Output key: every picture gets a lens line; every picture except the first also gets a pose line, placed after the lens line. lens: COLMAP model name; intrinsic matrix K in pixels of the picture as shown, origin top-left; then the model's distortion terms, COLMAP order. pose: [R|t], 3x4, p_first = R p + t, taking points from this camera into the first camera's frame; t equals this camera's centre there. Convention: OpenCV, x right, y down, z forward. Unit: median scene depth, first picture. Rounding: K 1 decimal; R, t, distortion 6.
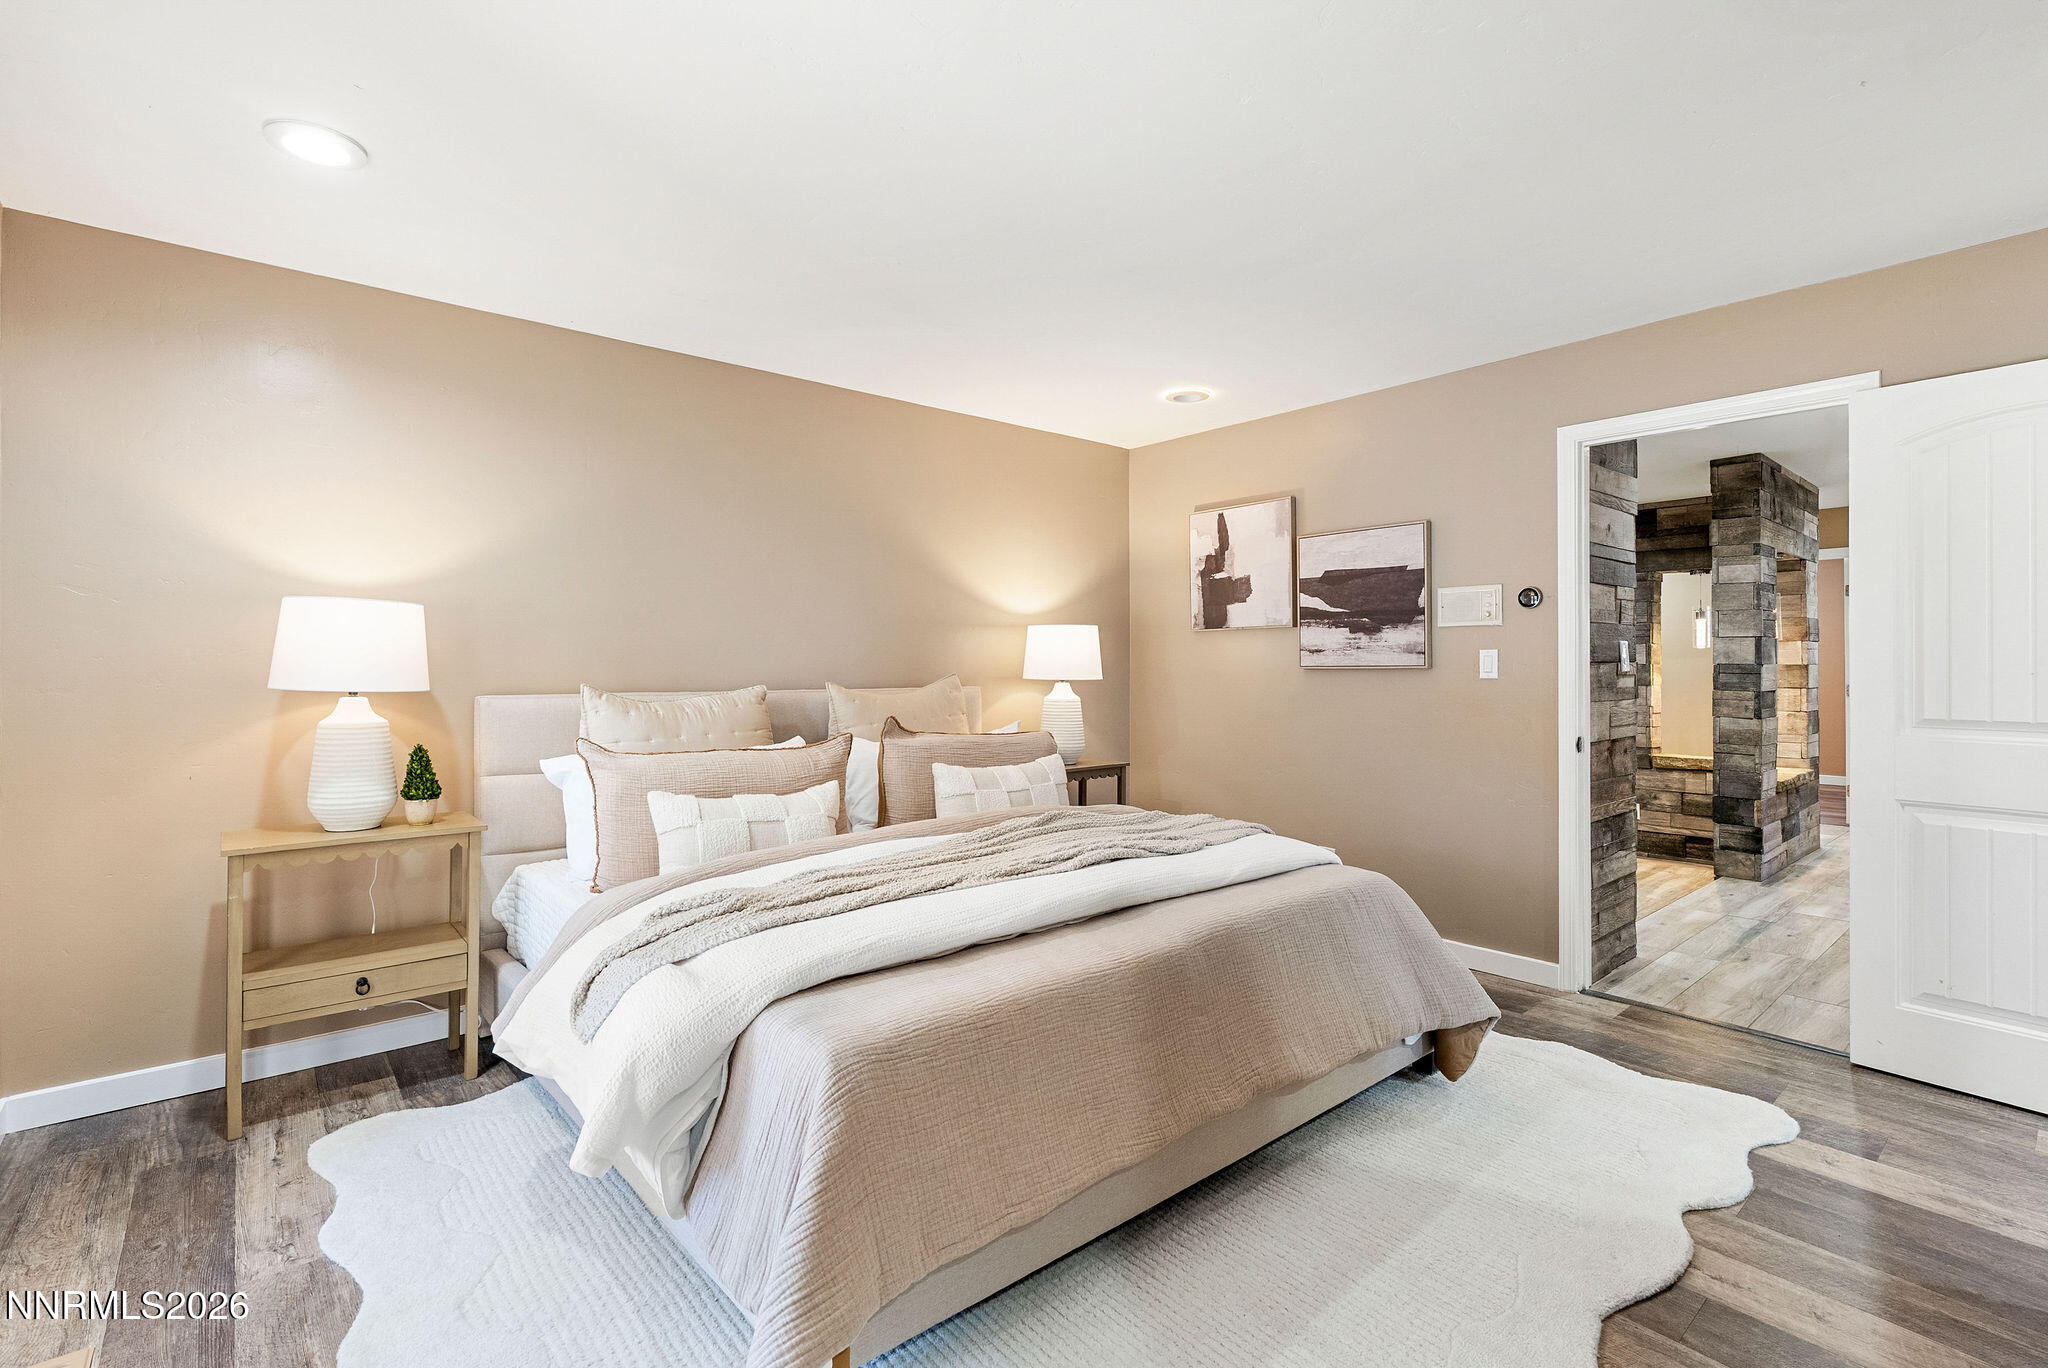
lens RADIAL K [[941.8, 0, 1025.3], [0, 941.8, 669.6], [0, 0, 1]] dist [-0.006529, 0.003299]
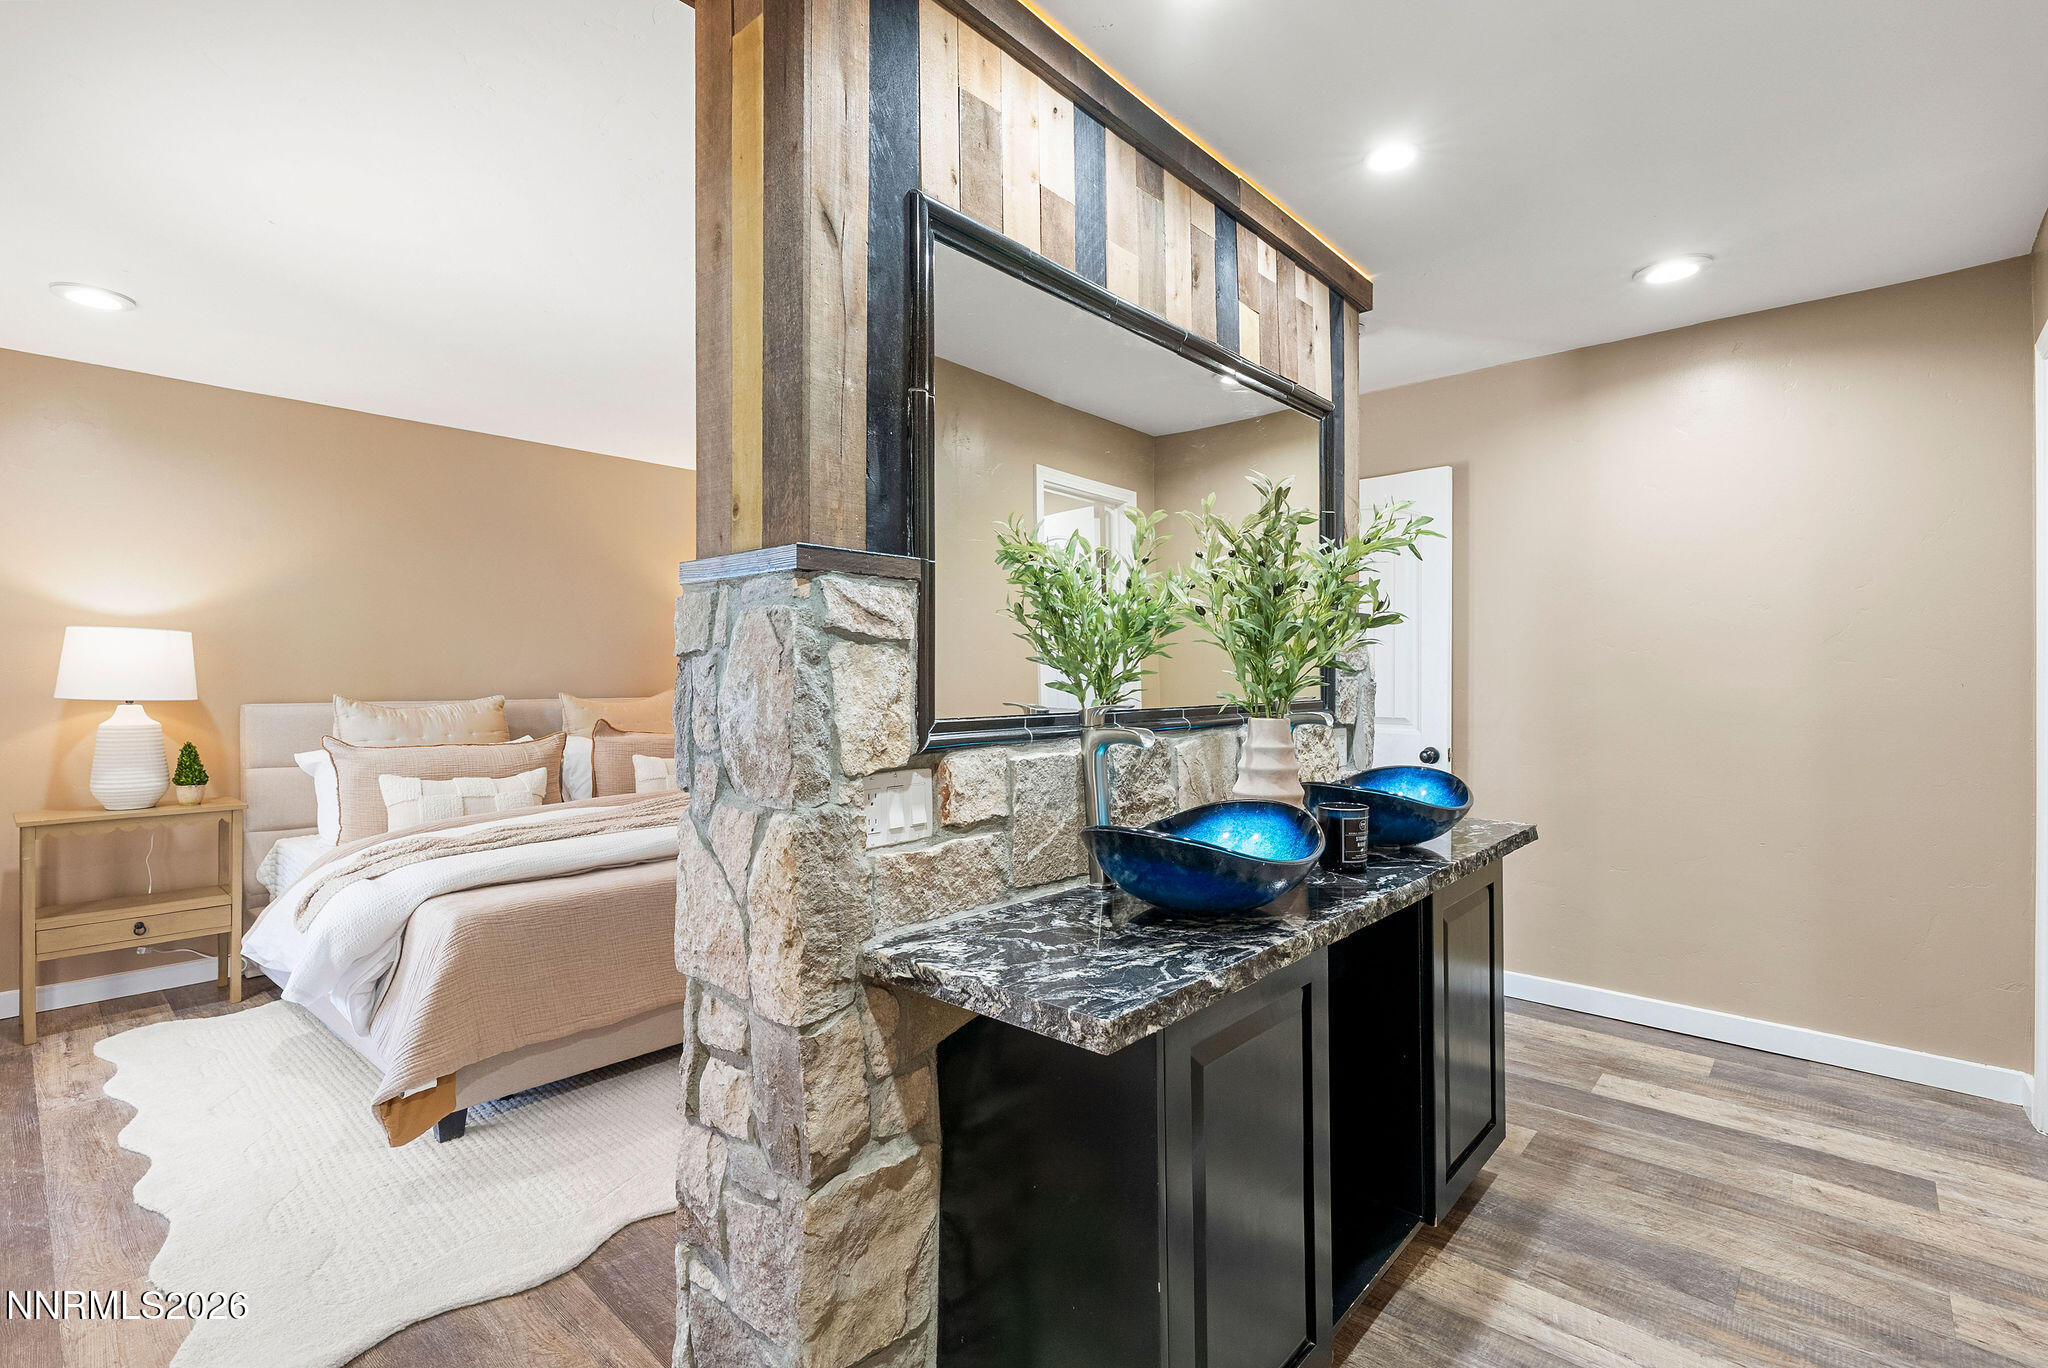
lens RADIAL K [[941.8, 0, 1021.1], [0, 941.8, 690.1], [0, 0, 1]] dist [-0.006529, 0.003299]
pose [[0.991143, -0.003209, 0.132759, 0.307668], [0.002123, 0.999963, 0.008320, 0.001270], [-0.132781, -0.007964, 0.991113, -0.413874]]
